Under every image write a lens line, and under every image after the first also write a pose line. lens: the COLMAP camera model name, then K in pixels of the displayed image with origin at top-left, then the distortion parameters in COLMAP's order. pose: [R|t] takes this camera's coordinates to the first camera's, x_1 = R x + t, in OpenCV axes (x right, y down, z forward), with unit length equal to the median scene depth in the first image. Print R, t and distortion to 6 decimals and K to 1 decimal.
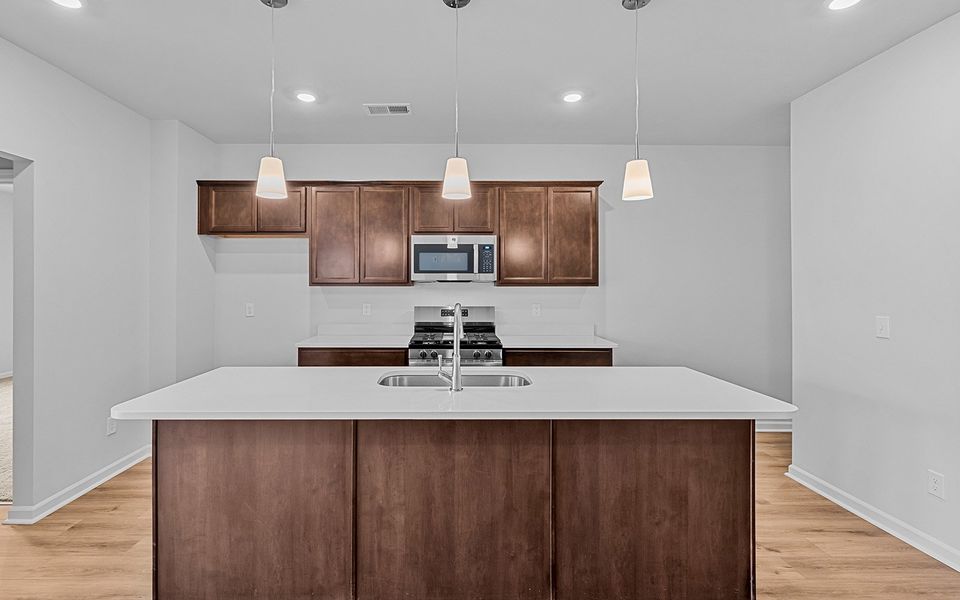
lens RADIAL K [[441.1, 0, 452.5], [0, 441.1, 283.9], [0, 0, 1]] dist [-0.001875, -0.000289]
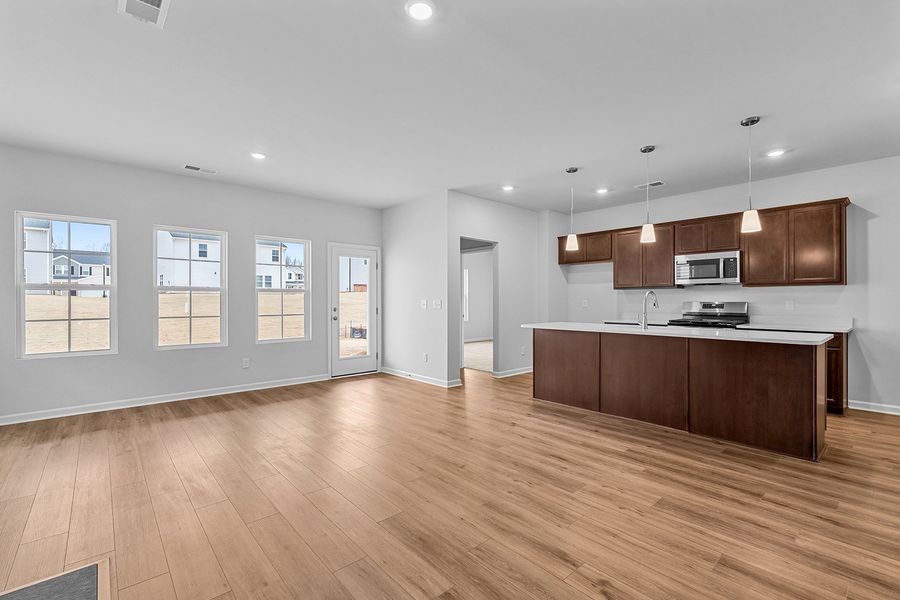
lens RADIAL K [[401.8, 0, 449.2], [0, 401.8, 296.4], [0, 0, 1]] dist [-0.001258, -0.000099]
pose [[0.659744, -0.009825, -0.751426, 0.446192], [0.002655, 0.999939, -0.010743, 0.047316], [0.751485, 0.005093, 0.659730, -0.548027]]
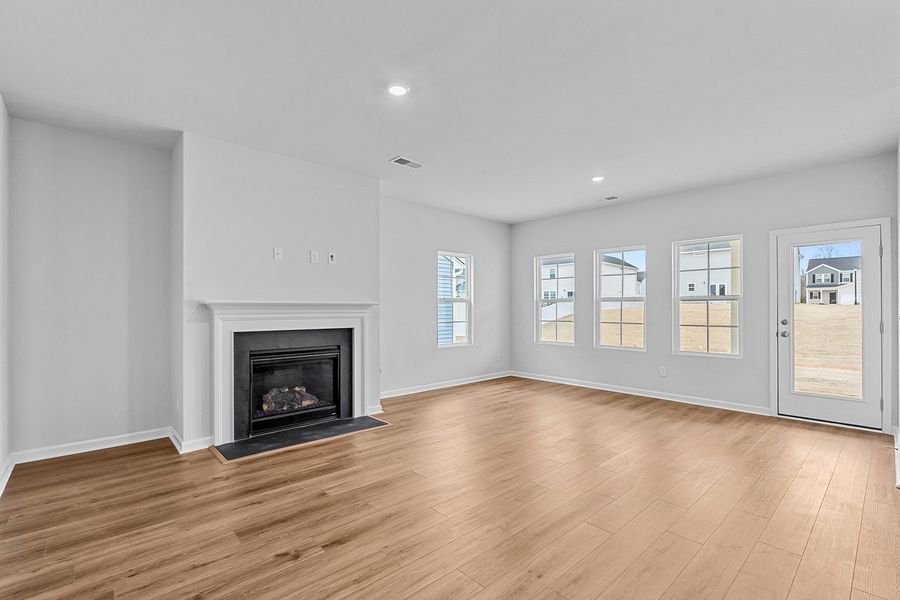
lens RADIAL K [[405.7, 0, 450.4], [0, 405.7, 306.7], [0, 0, 1]] dist [-0.002499, -0.000197]
pose [[-0.741369, -0.005201, -0.671077, 0.423674], [-0.000437, 0.999973, -0.007268, 0.046133], [0.671097, -0.005095, -0.741352, 0.388526]]
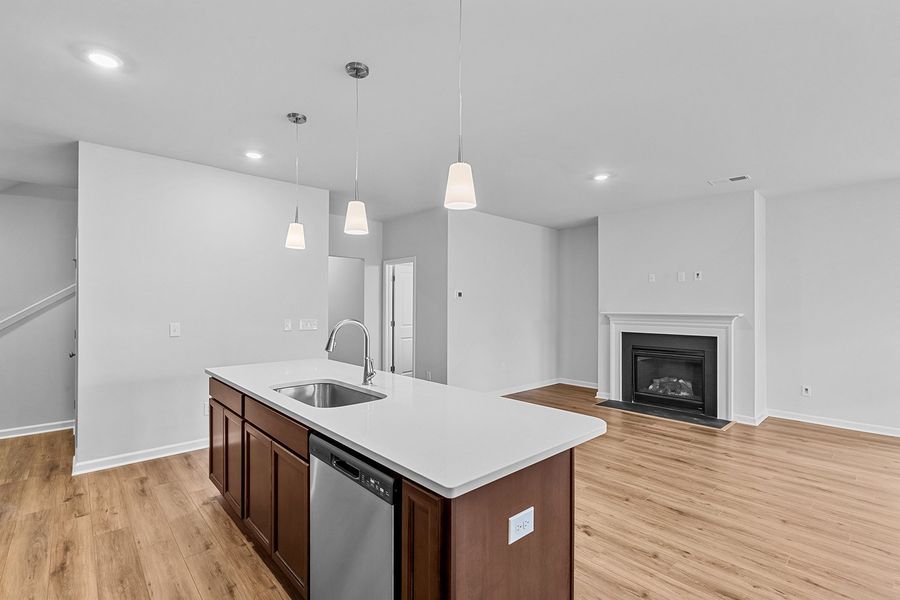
lens RADIAL K [[405.7, 0, 450.4], [0, 405.7, 306.7], [0, 0, 1]] dist [-0.002499, -0.000197]
pose [[-0.668849, -0.002700, 0.743393, -0.535311], [-0.002975, 0.999995, 0.000955, 0.005161], [-0.743392, -0.001572, -0.668854, 0.821510]]
